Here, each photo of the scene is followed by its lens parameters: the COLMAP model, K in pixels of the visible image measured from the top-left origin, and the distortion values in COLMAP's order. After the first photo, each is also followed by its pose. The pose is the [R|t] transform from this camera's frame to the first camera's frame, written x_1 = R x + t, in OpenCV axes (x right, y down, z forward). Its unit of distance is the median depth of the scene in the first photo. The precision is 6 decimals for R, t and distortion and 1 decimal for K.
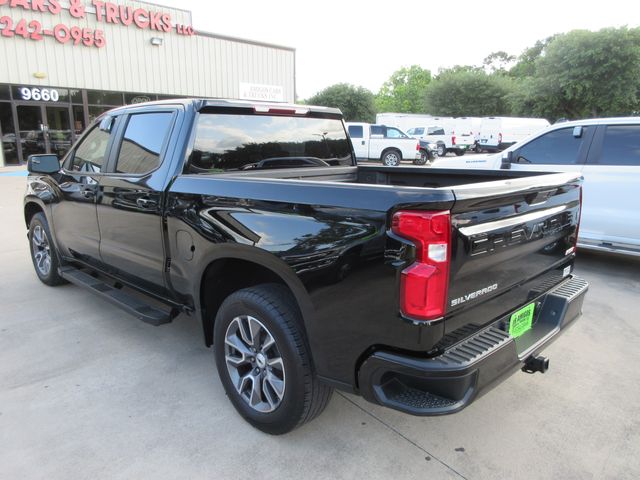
lens RADIAL K [[480.2, 0, 320.0], [0, 480.2, 240.0], [0, 0, 1]] dist [0.008540, 0.001149]
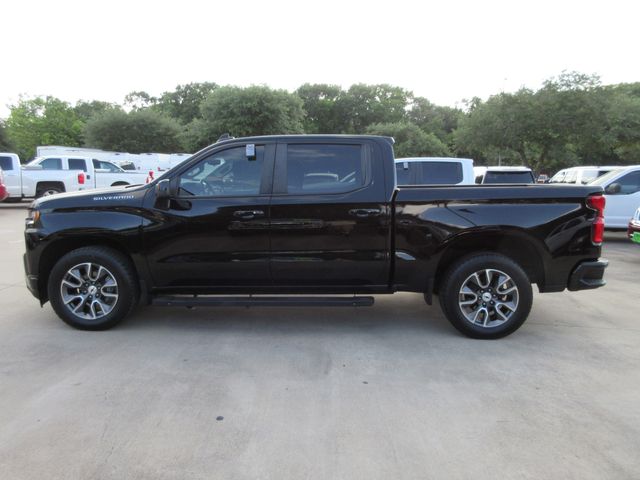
lens RADIAL K [[480.2, 0, 320.0], [0, 480.2, 240.0], [0, 0, 1]] dist [0.008540, 0.001149]
pose [[0.738322, -0.090733, 0.668317, -0.150797], [0.139713, 0.989991, -0.019942, 0.000915], [-0.659819, 0.108096, 0.743609, 0.011875]]
